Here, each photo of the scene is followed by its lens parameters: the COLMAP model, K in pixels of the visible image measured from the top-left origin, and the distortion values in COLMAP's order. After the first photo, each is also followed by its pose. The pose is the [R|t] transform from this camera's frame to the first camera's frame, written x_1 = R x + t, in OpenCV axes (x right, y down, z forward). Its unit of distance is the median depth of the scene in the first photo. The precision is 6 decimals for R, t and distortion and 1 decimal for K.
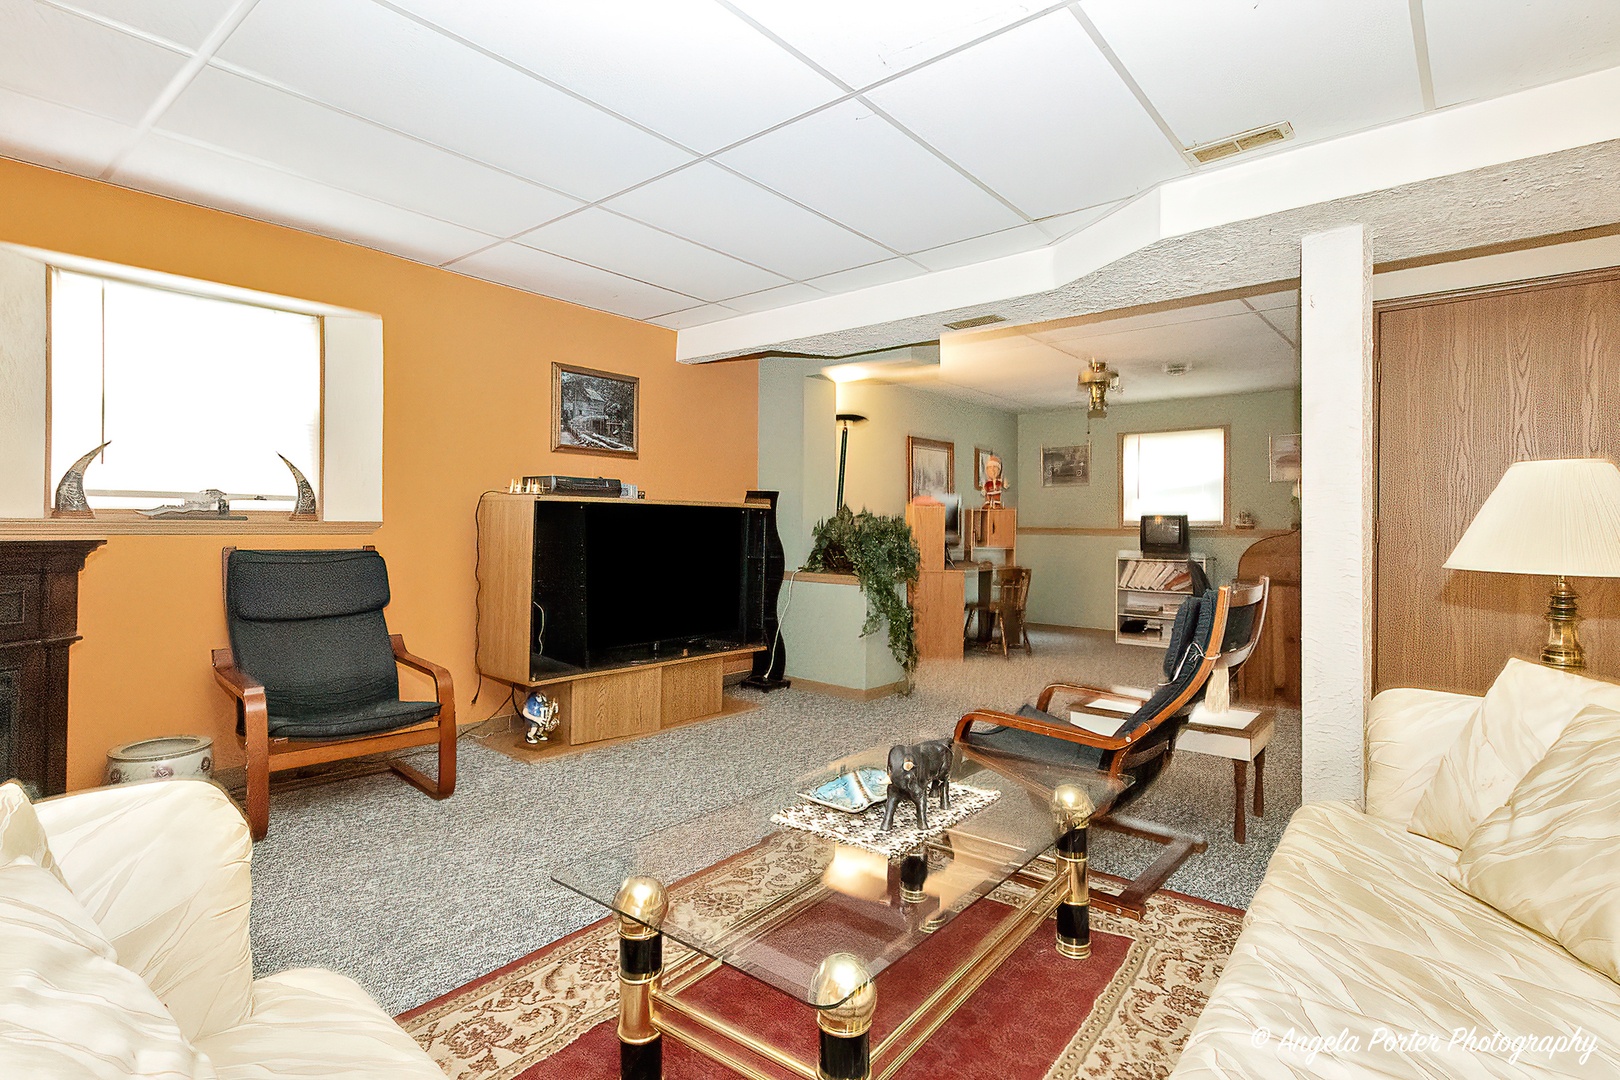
lens RADIAL K [[794.2, 0, 811.6], [0, 794.2, 527.2], [0, 0, 1]] dist [0.012173, 0.000013]
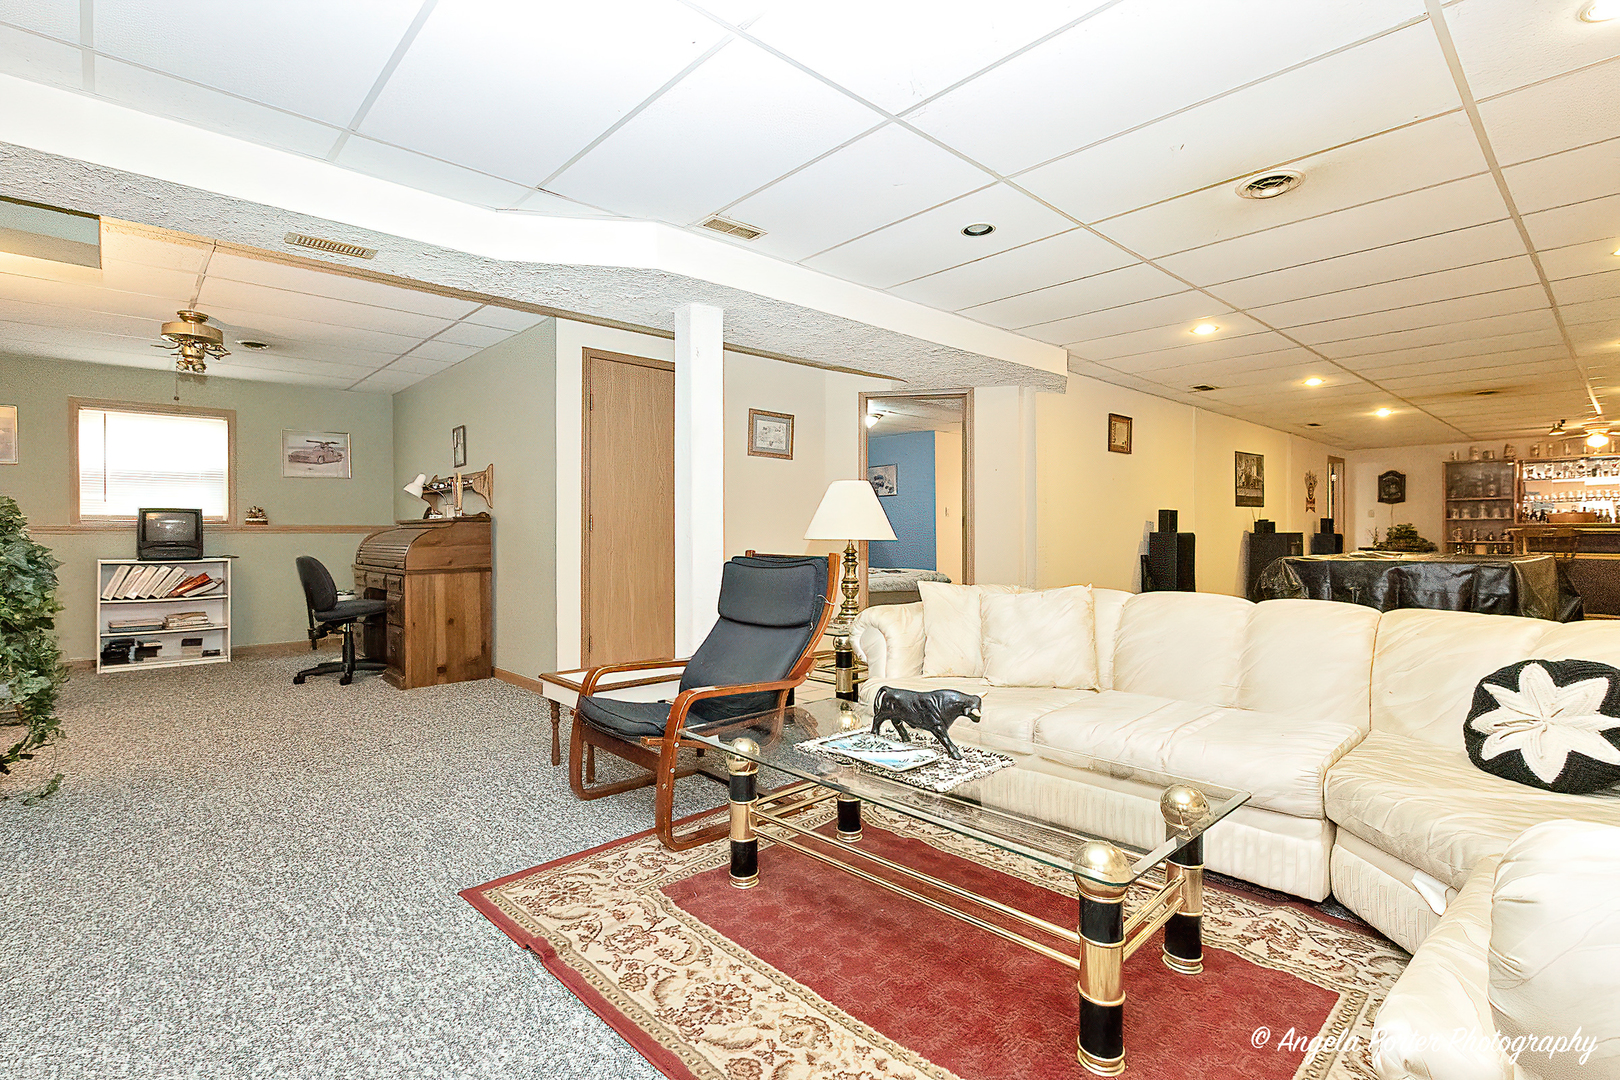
lens RADIAL K [[735.8, 0, 807.9], [0, 735.8, 527.9], [0, 0, 1]] dist [0.000412, 0.000055]
pose [[0.153718, -0.000912, 0.988114, -0.465013], [0.004181, 0.999991, 0.000273, 0.016341], [-0.988106, 0.004090, 0.153721, 0.479004]]
